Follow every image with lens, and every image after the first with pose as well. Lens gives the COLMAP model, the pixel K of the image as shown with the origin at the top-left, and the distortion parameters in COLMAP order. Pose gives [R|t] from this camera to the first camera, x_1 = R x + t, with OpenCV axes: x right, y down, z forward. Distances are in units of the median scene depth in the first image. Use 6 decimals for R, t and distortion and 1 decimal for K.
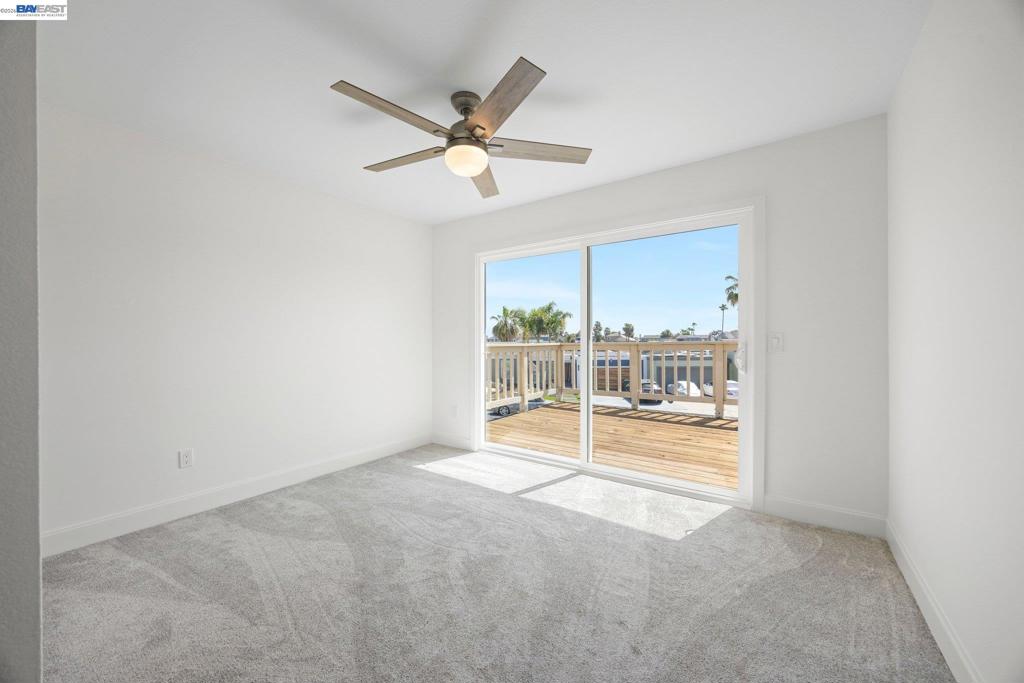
lens RADIAL K [[406.9, 0, 520.5], [0, 406.9, 340.8], [0, 0, 1]] dist [-0.009826, 0.000035]
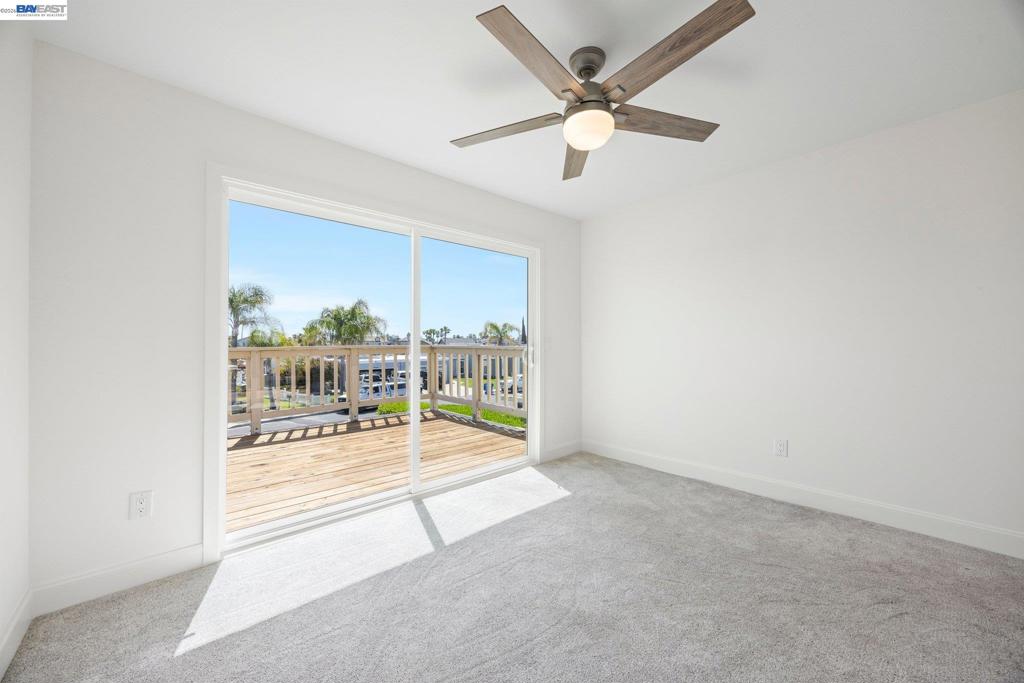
lens RADIAL K [[402.4, 0, 506.8], [0, 402.4, 343.6], [0, 0, 1]] dist [0.000679, 0.000110]
pose [[0.191842, 0.002121, 0.981424, -0.676064], [0.006168, 0.999975, -0.003366, 0.002487], [-0.981406, 0.006700, 0.191824, 0.681711]]
